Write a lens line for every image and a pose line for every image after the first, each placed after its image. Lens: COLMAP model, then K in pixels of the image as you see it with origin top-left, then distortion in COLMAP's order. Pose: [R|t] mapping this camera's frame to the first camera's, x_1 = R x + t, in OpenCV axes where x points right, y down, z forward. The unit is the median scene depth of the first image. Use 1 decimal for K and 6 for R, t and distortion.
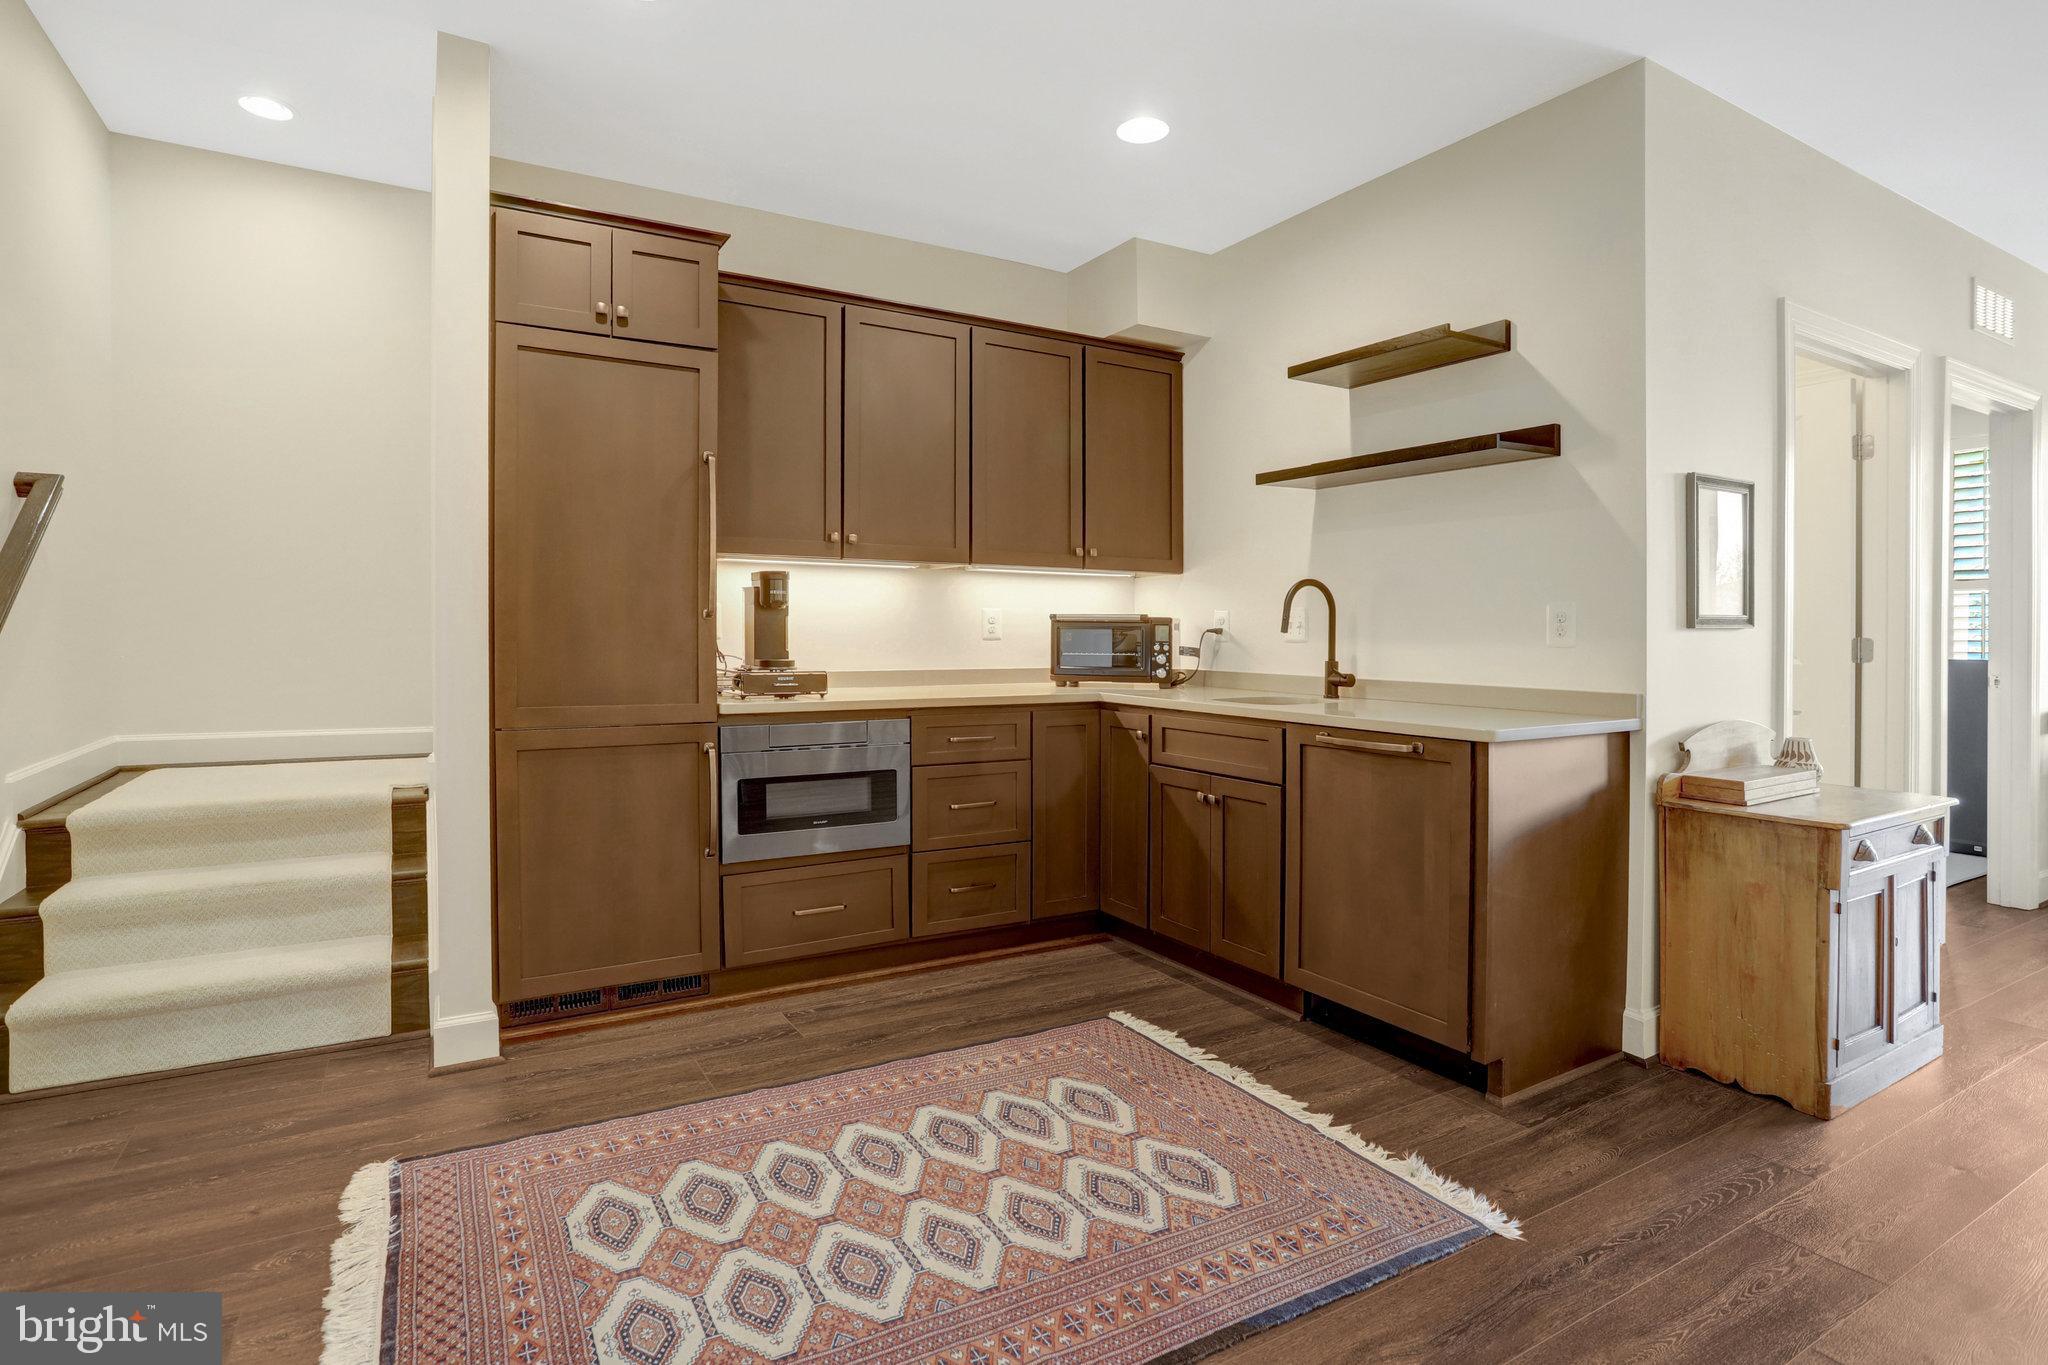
lens RADIAL K [[1030.7, 0, 1039.4], [0, 1030.7, 636.1], [0, 0, 1]] dist [-0.062948, 0.034000]
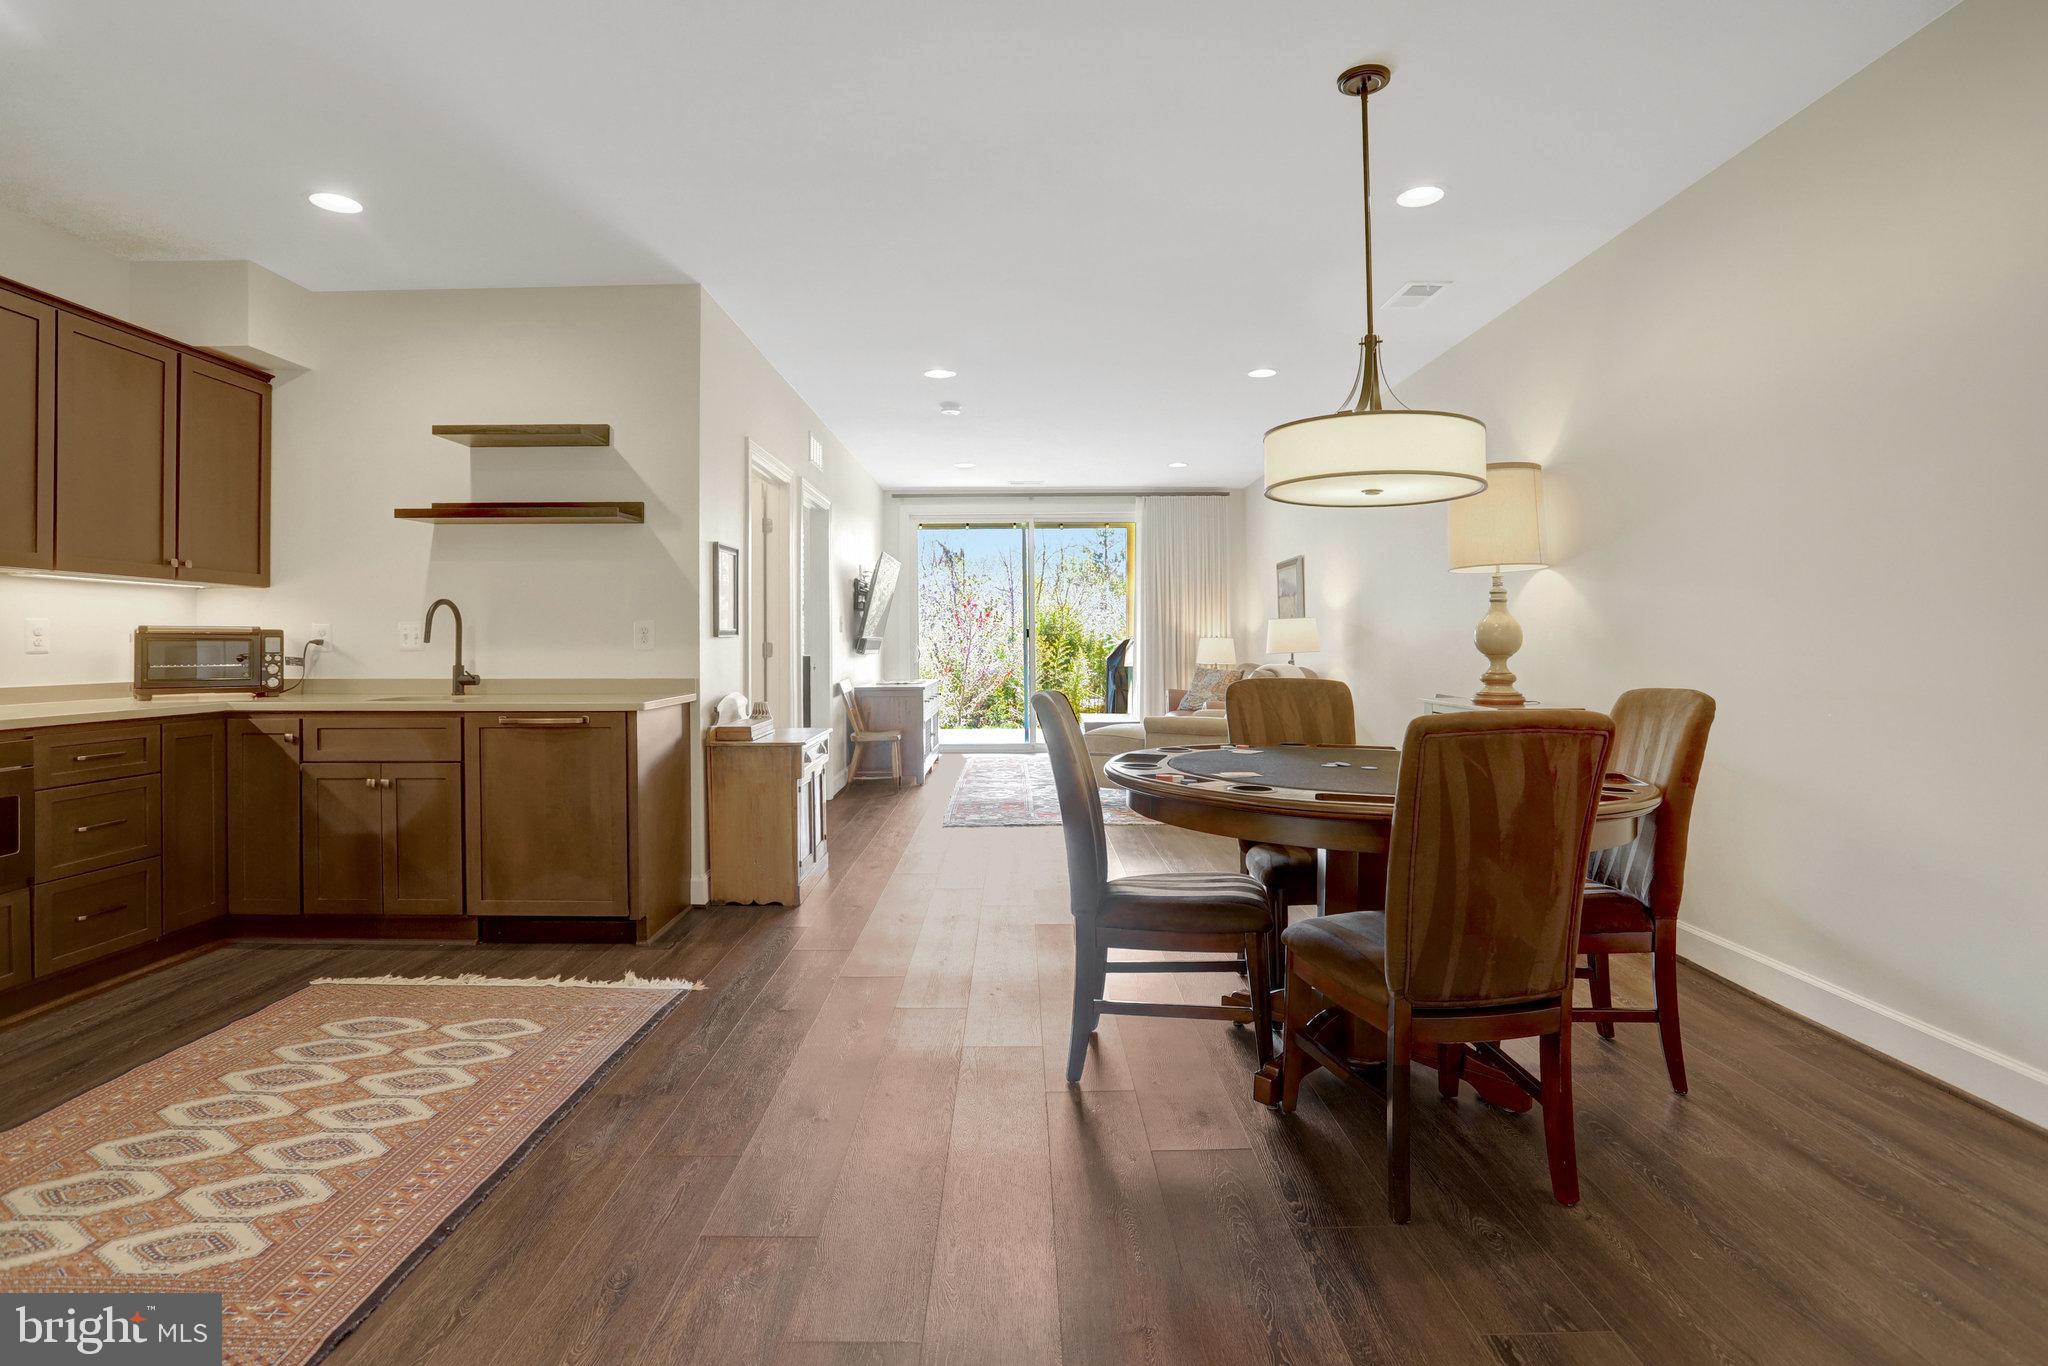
lens RADIAL K [[1030.7, 0, 1039.4], [0, 1030.7, 636.6], [0, 0, 1]] dist [-0.062948, 0.034000]
pose [[0.488404, -0.004779, 0.872605, -0.492092], [0.012224, 0.999924, -0.001365, 0.000103], [-0.872532, 0.011333, 0.488425, -0.237839]]
